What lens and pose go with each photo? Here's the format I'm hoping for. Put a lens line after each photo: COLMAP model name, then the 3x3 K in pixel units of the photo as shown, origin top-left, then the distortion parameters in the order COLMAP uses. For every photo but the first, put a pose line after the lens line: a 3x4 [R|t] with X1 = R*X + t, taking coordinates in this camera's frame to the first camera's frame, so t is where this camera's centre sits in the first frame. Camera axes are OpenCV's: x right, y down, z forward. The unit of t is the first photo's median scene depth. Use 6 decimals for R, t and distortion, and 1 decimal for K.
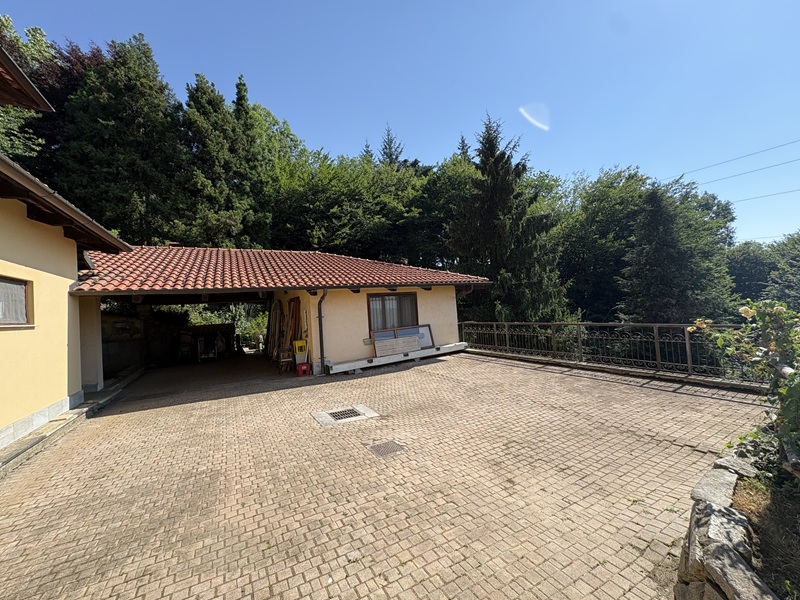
lens RADIAL K [[317.8, 0, 399.8], [0, 317.8, 295.6], [0, 0, 1]] dist [-0.000975, 0.001350]
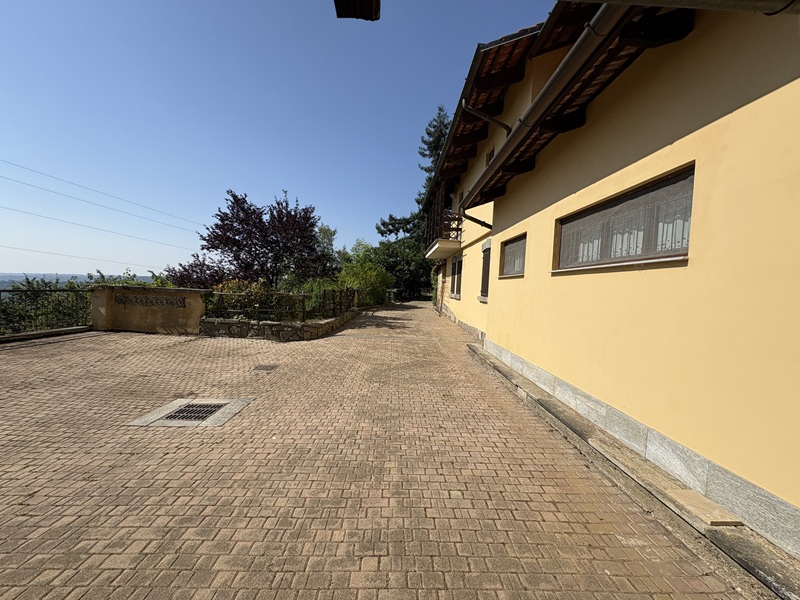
lens RADIAL K [[317.8, 0, 399.5], [0, 317.8, 296.9], [0, 0, 1]] dist [-0.000975, 0.001350]
pose [[-0.883750, 0.009080, 0.467871, -1.222937], [-0.012983, 0.998951, -0.043909, 0.217283], [-0.467779, -0.044878, -0.882705, 1.968762]]
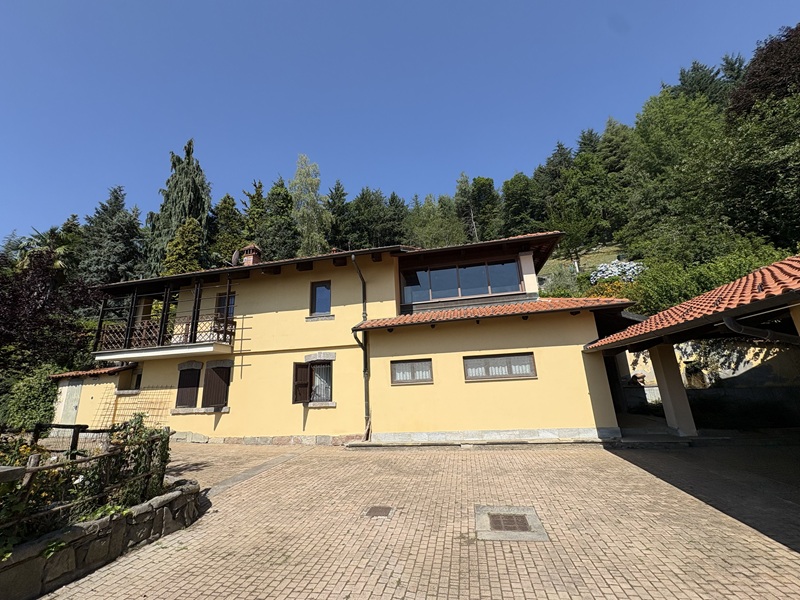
lens RADIAL K [[317.8, 0, 398.8], [0, 317.8, 300.4], [0, 0, 1]] dist [-0.000975, 0.001350]
pose [[-0.643385, -0.104798, -0.758336, 0.891988], [0.124344, 0.963126, -0.238594, 0.010562], [0.755377, -0.247802, -0.606630, 1.960325]]
